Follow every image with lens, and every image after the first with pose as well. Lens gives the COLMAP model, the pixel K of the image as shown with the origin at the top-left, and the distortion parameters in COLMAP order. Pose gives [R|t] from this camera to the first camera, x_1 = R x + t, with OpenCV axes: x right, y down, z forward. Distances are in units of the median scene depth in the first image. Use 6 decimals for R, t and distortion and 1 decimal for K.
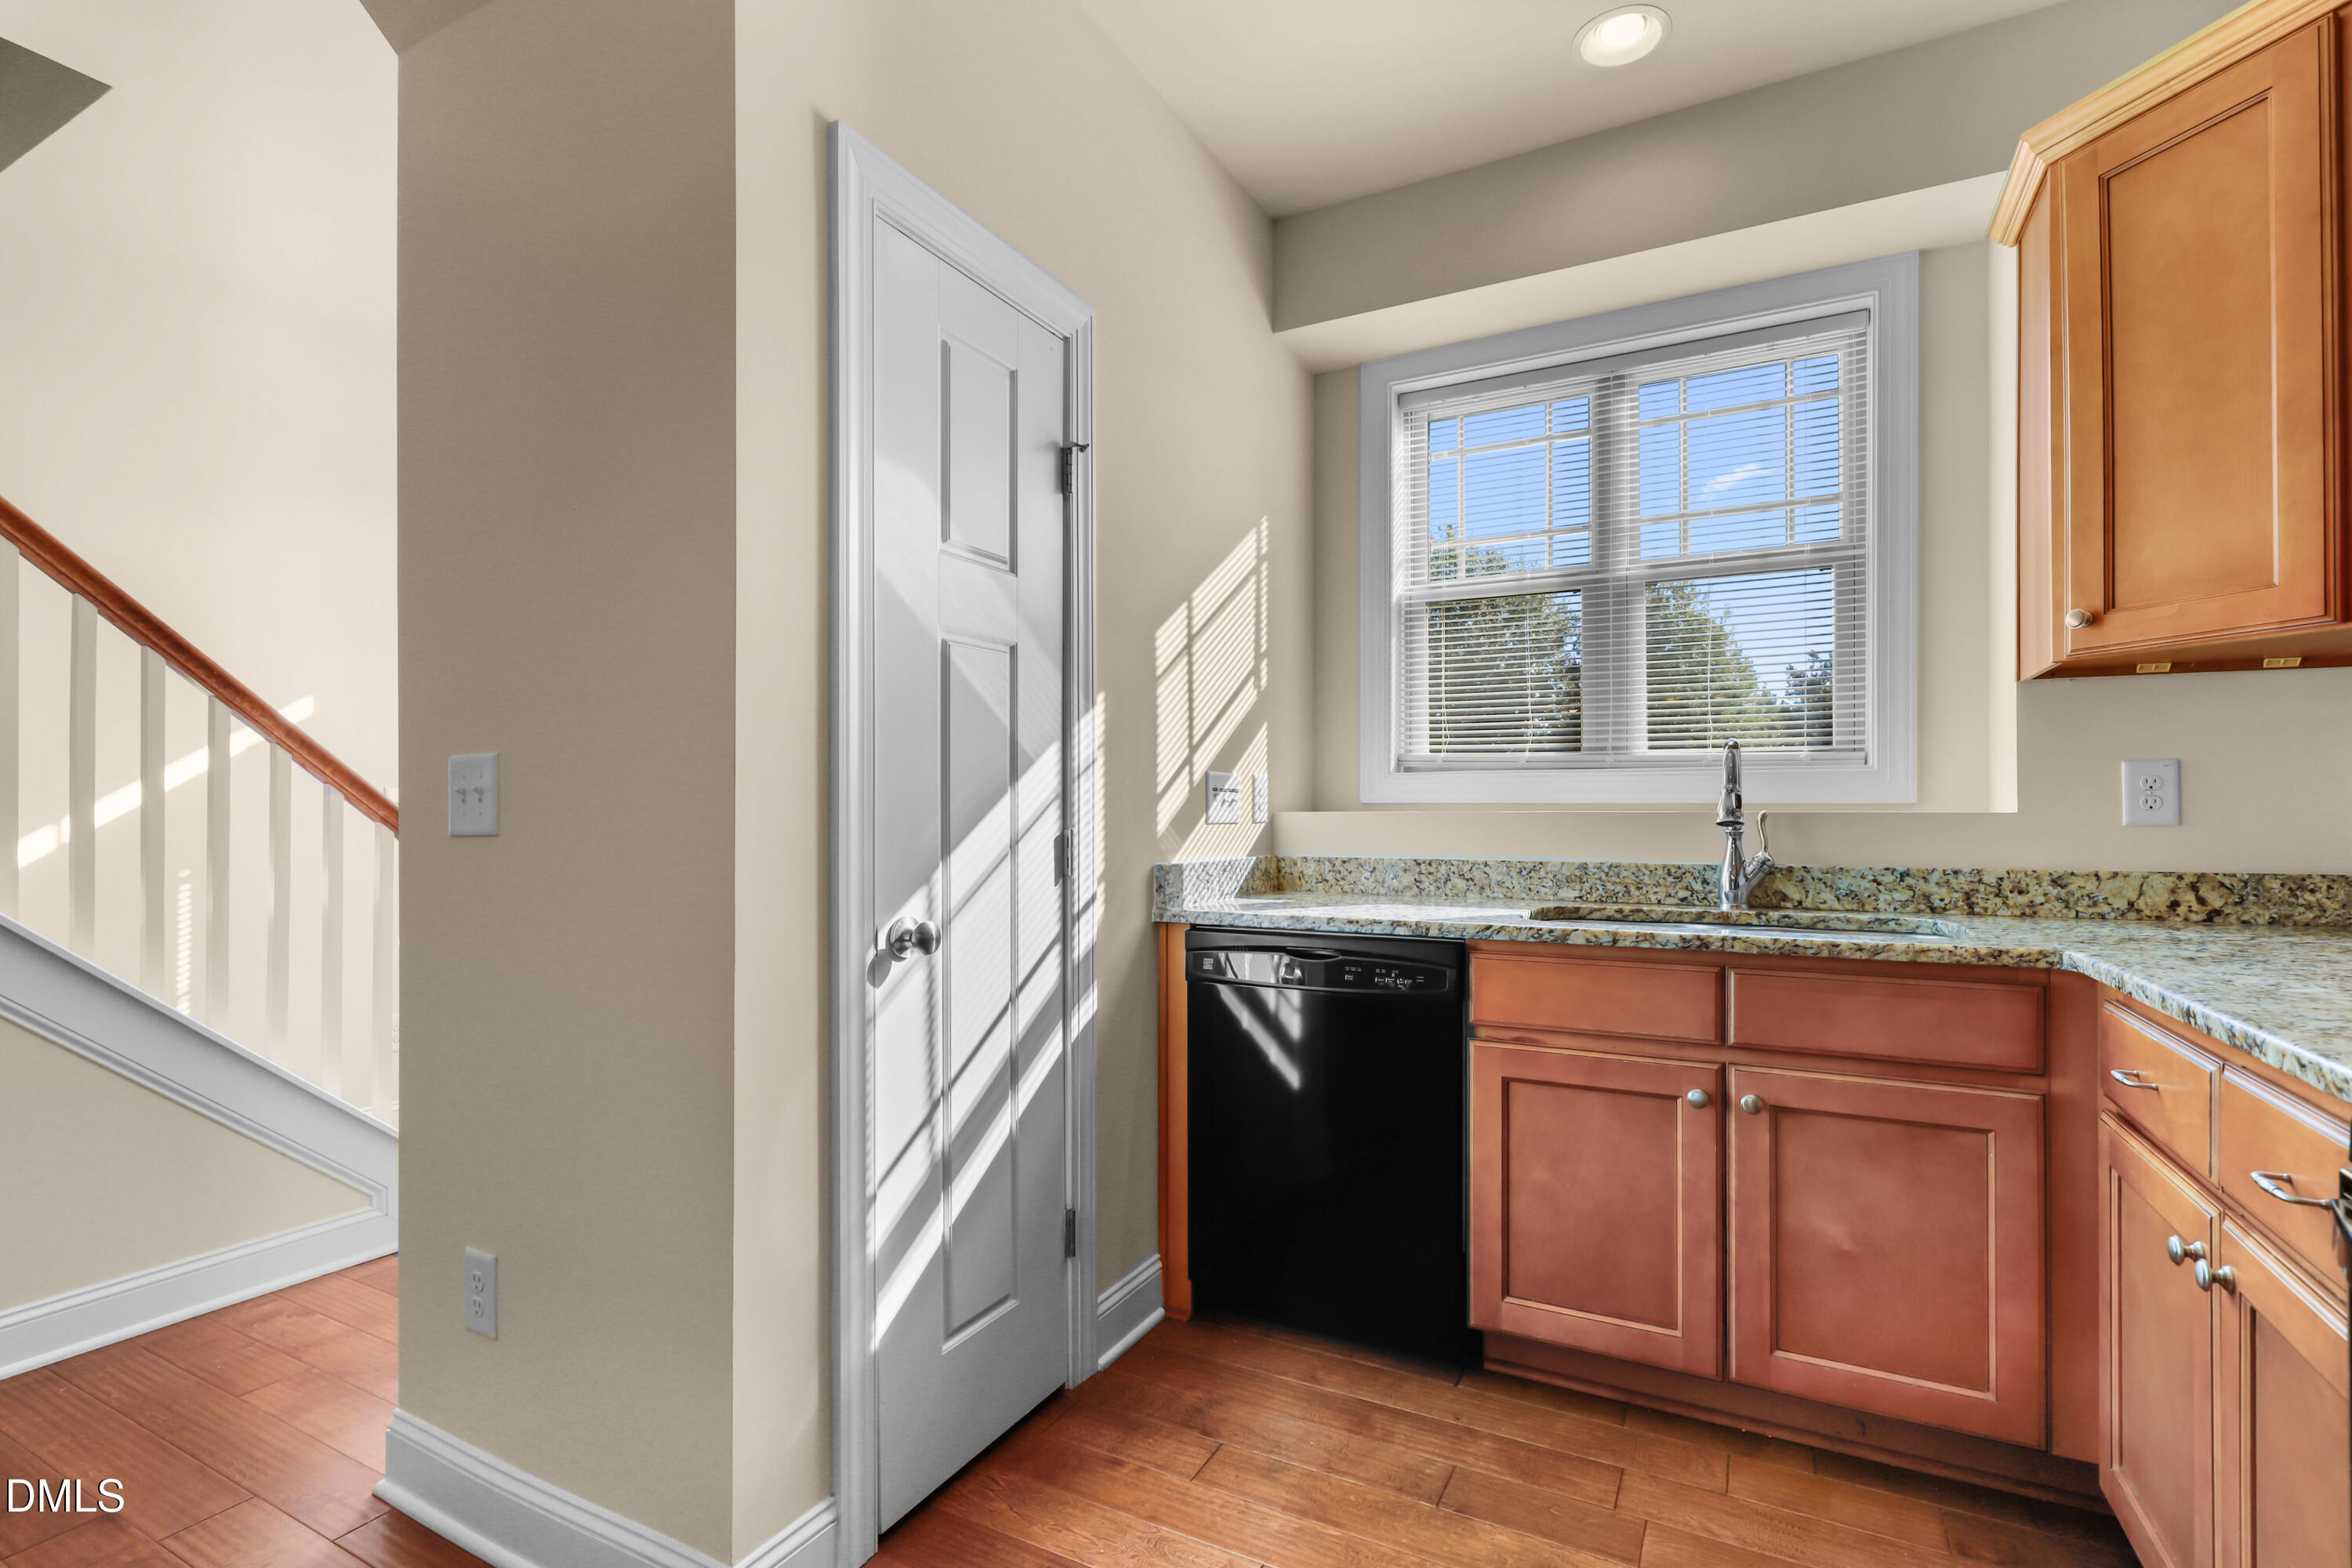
lens RADIAL K [[1076.8, 0, 1196.3], [0, 1076.8, 805.5], [0, 0, 1]] dist [0.001409, 0.000816]
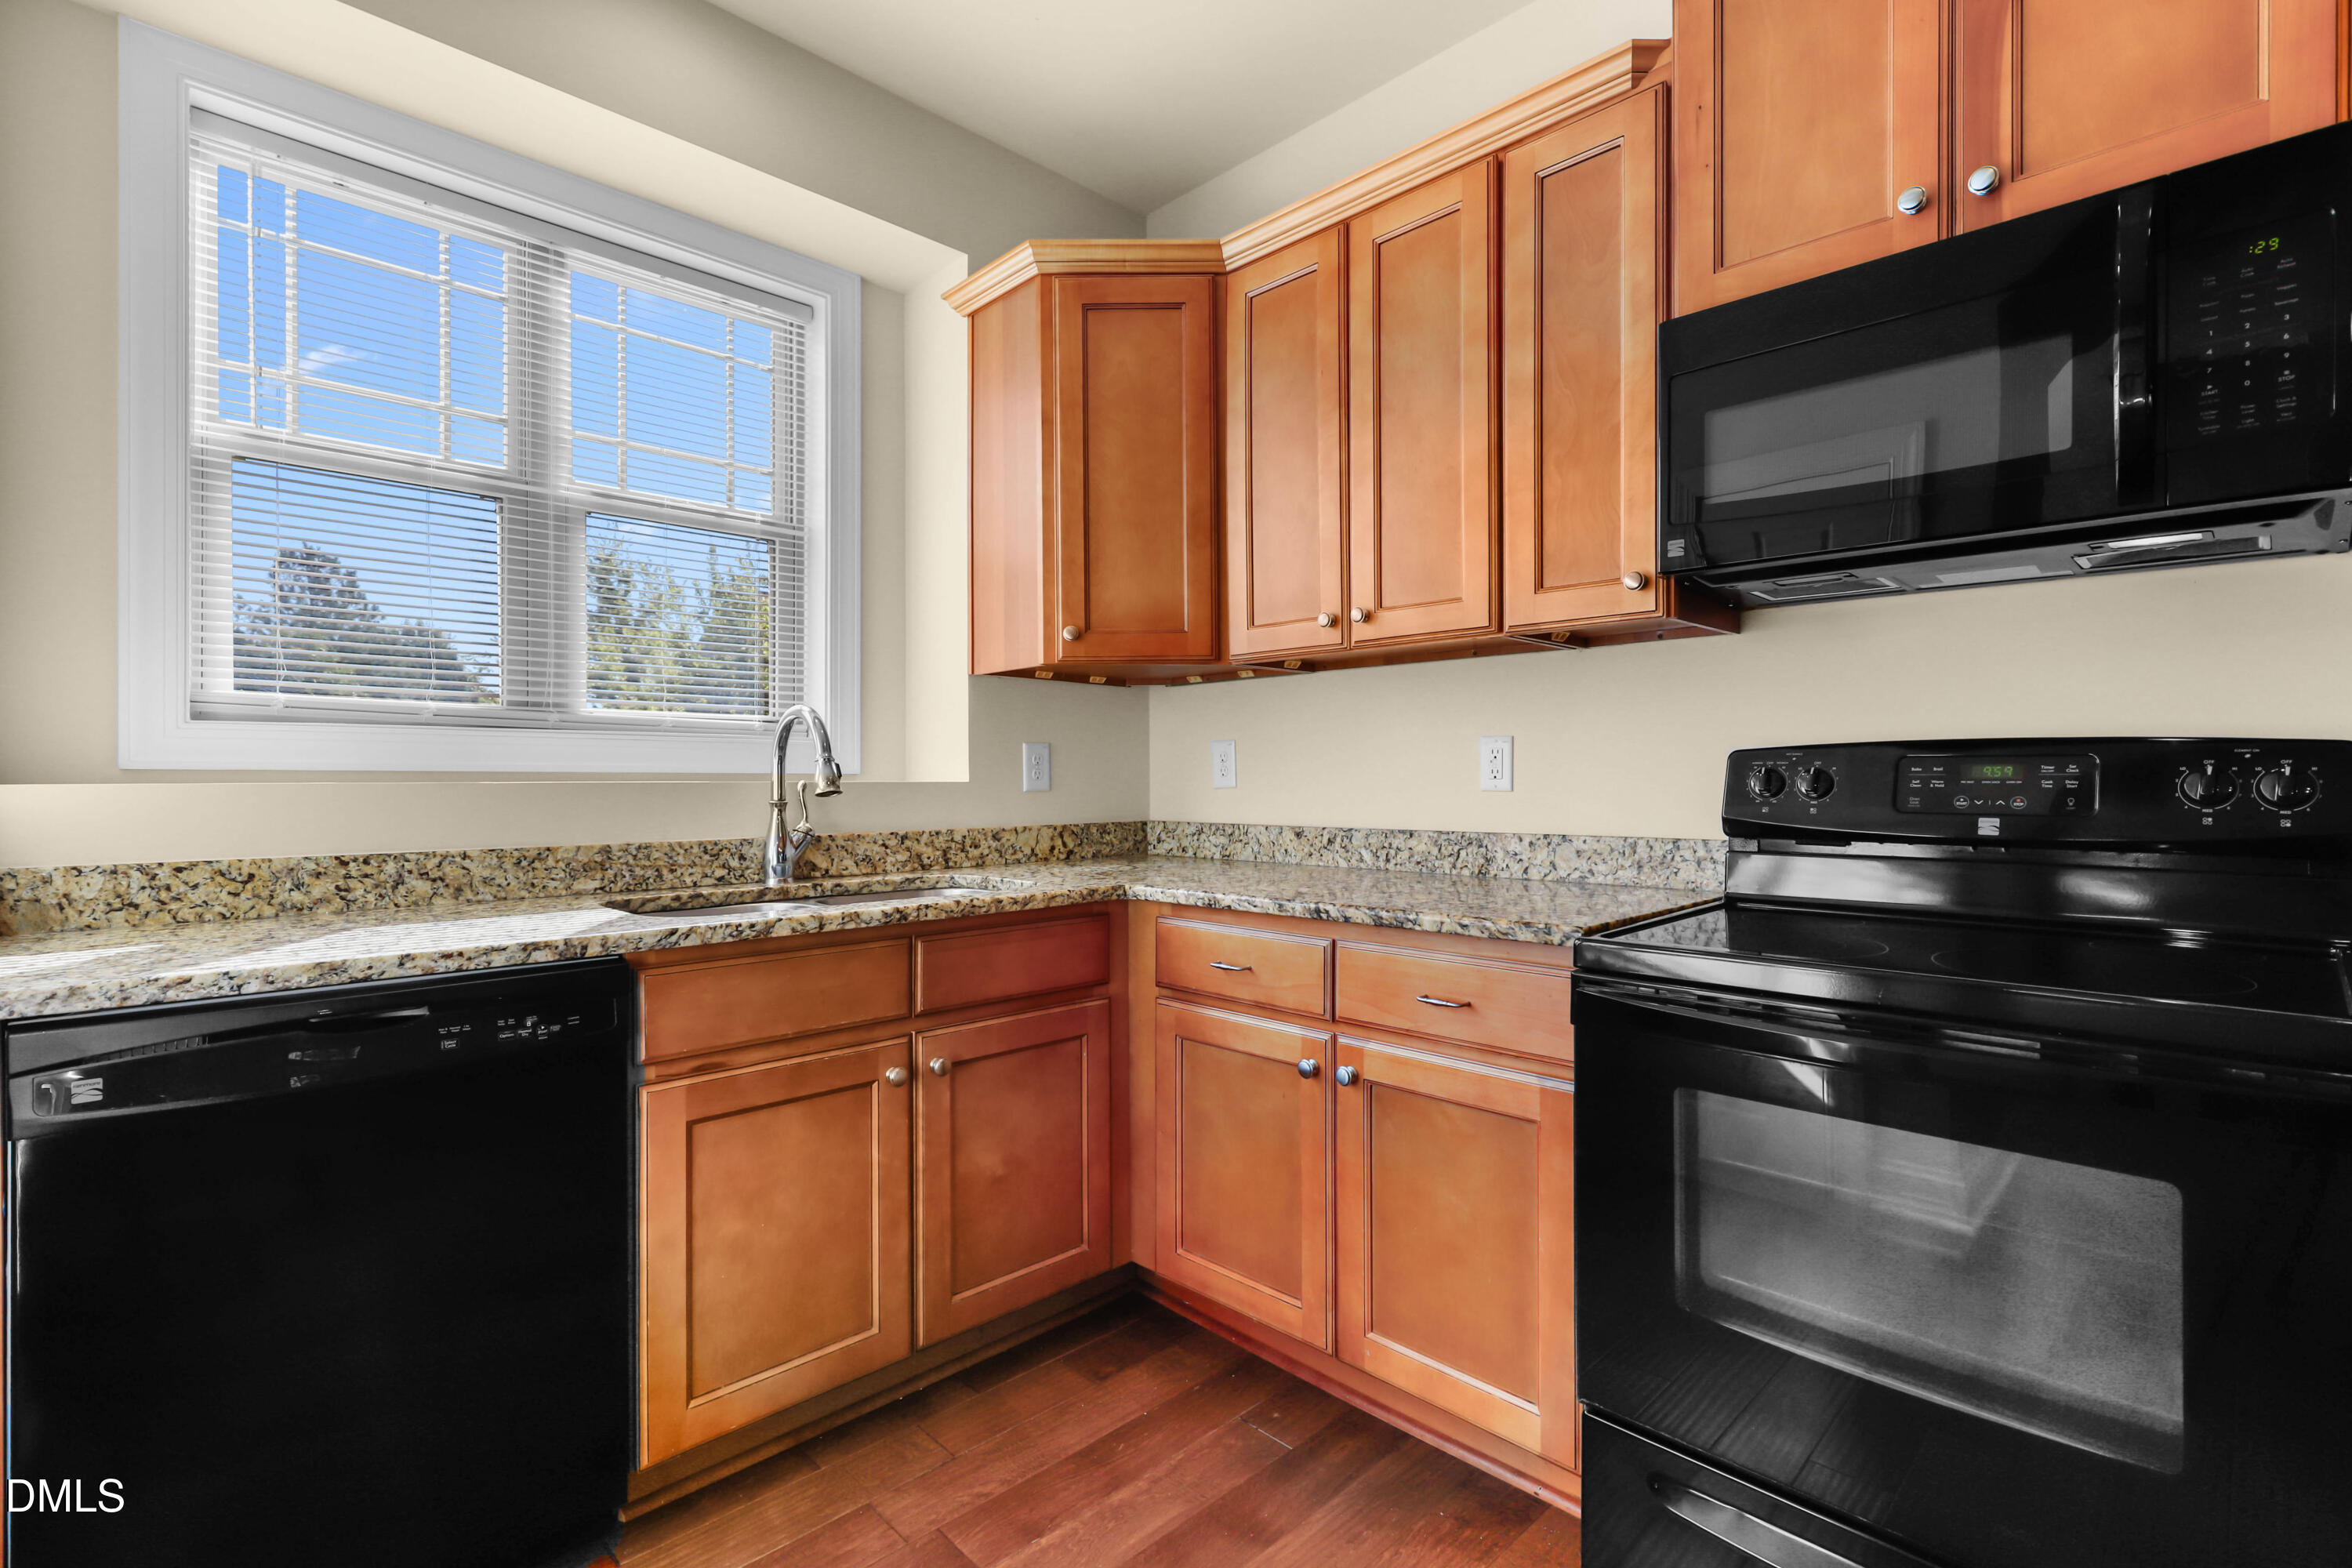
lens RADIAL K [[1076.8, 0, 1192.5], [0, 1076.8, 777.5], [0, 0, 1]] dist [0.001409, 0.000816]
pose [[0.305538, 0.002490, 0.952177, -0.332059], [-0.001342, 0.999997, -0.002185, 0.004085], [-0.952179, -0.000610, 0.305540, 0.396833]]
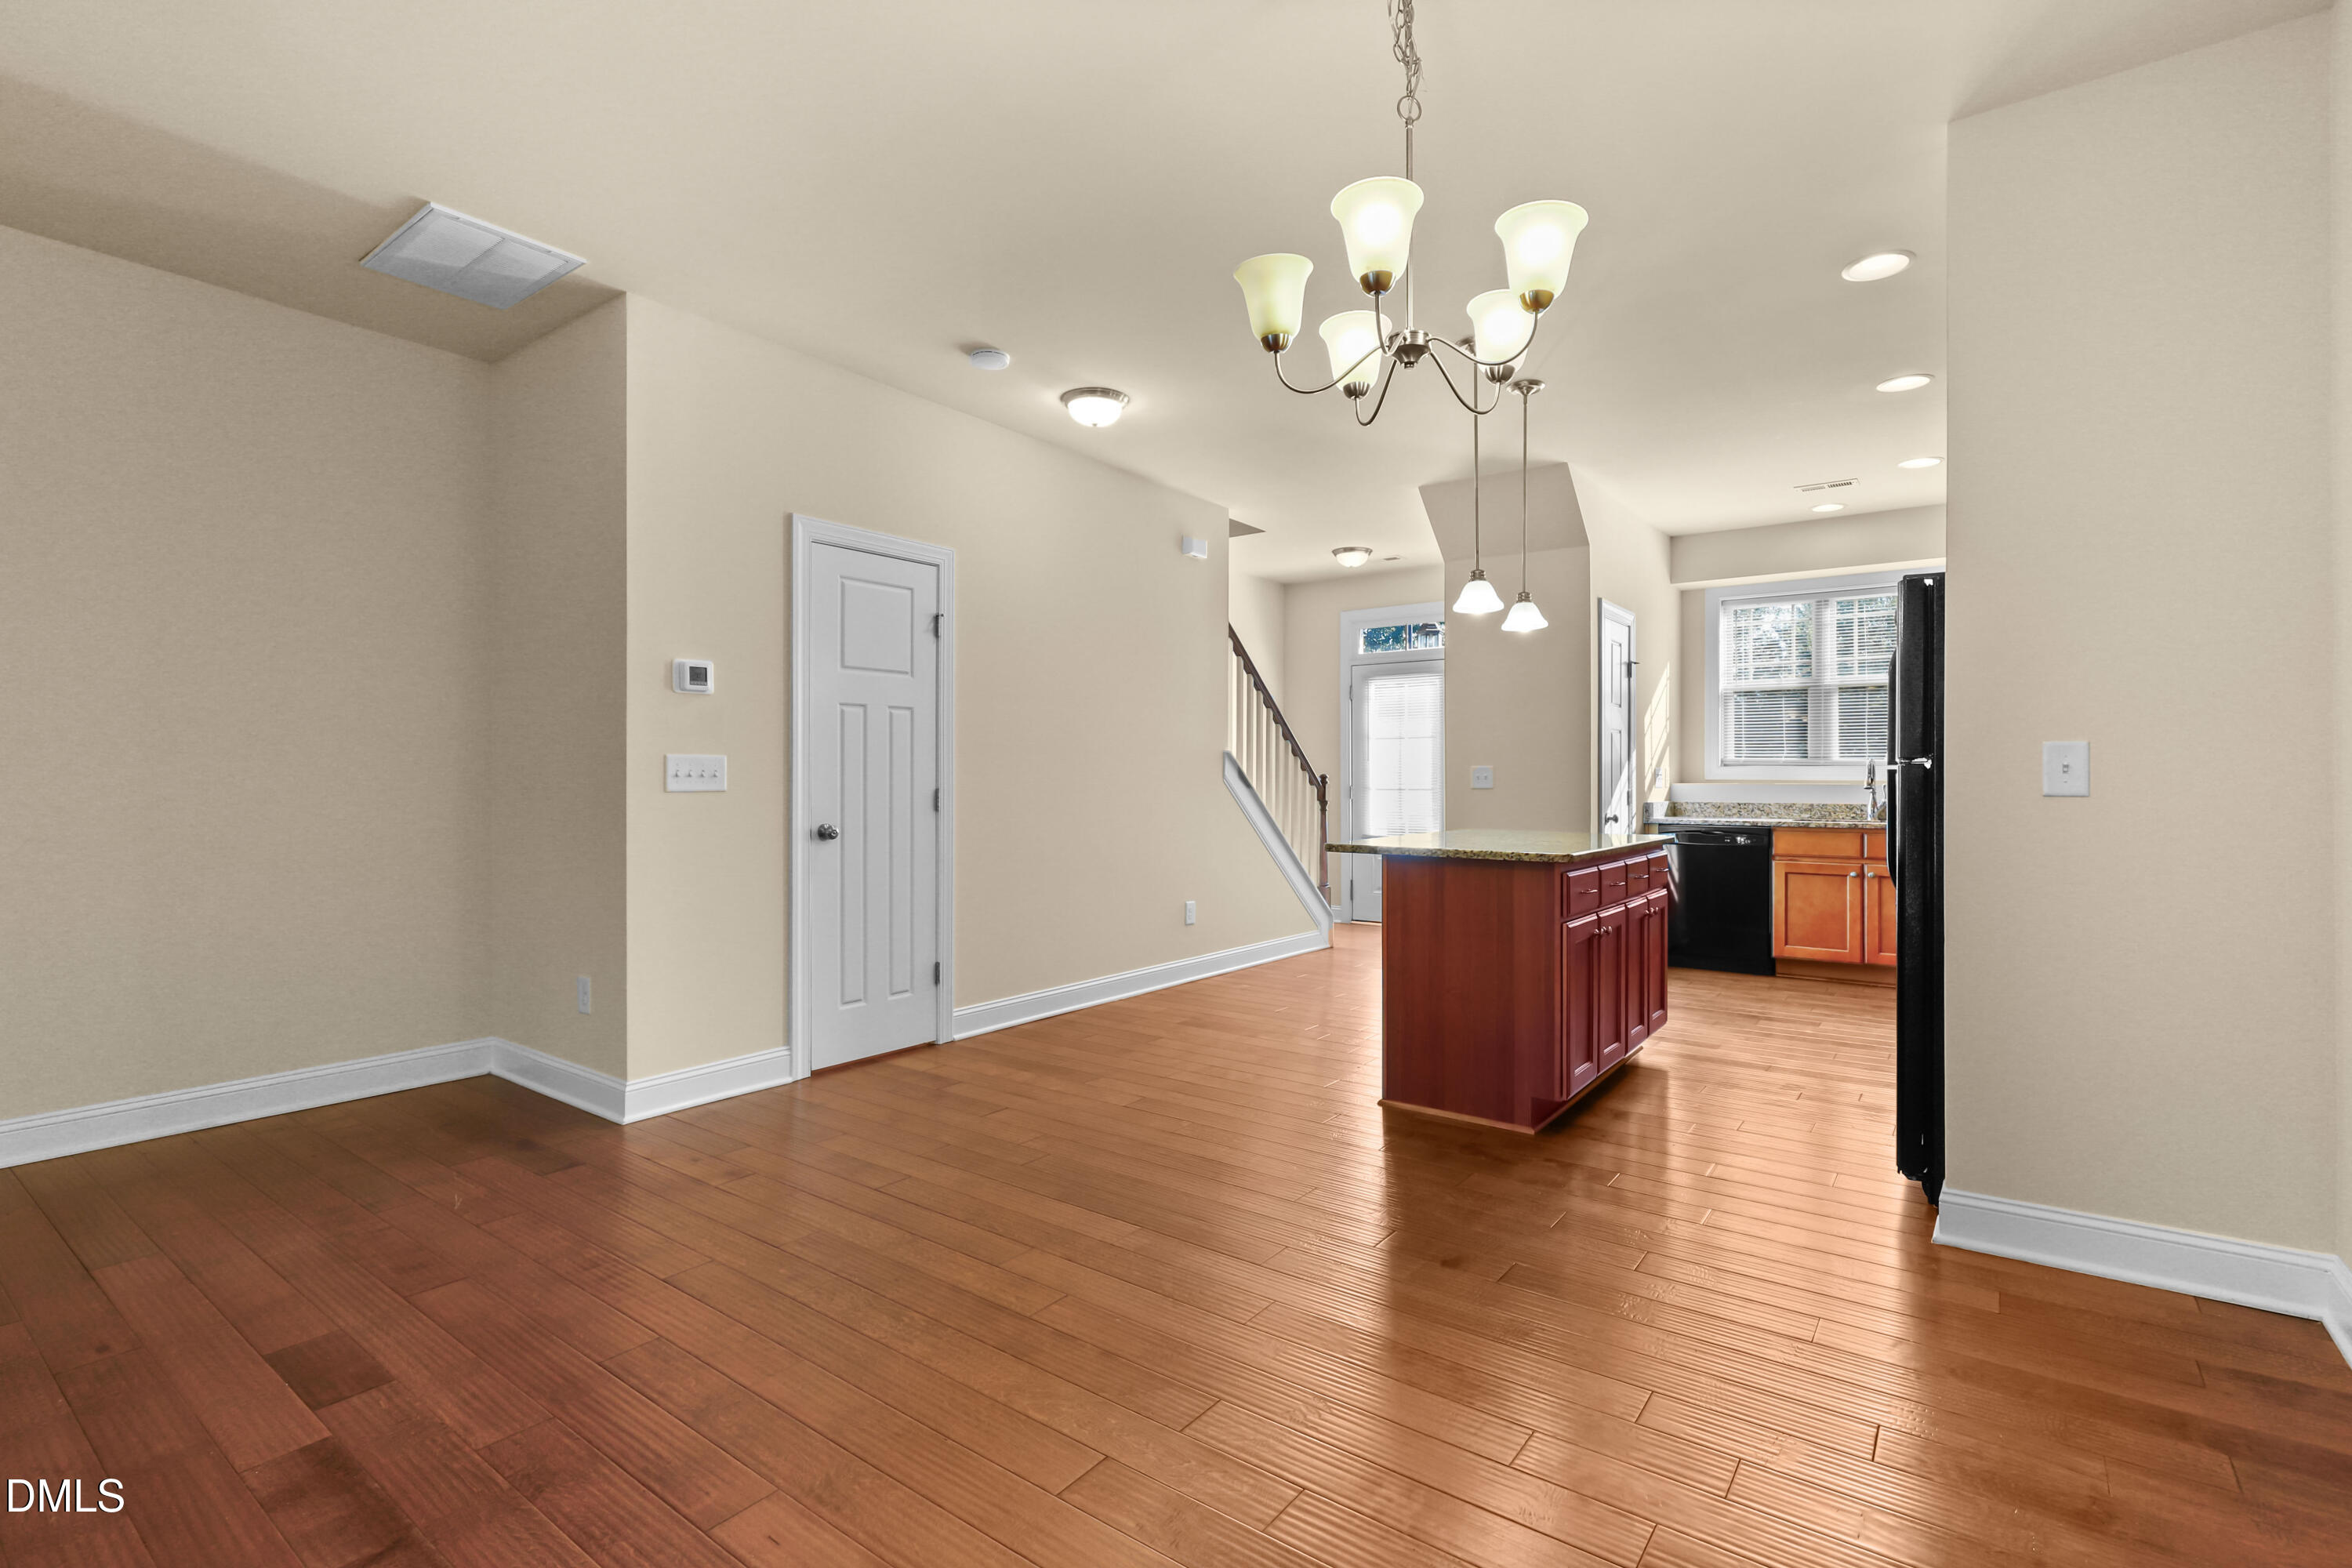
lens RADIAL K [[1076.8, 0, 1196.5], [0, 1076.8, 771.8], [0, 0, 1]] dist [0.001409, 0.000816]
pose [[0.988416, 0.002175, -0.151752, -0.841485], [-0.002842, 0.999987, -0.004175, -0.009220], [0.151741, 0.004558, 0.988410, -2.116537]]
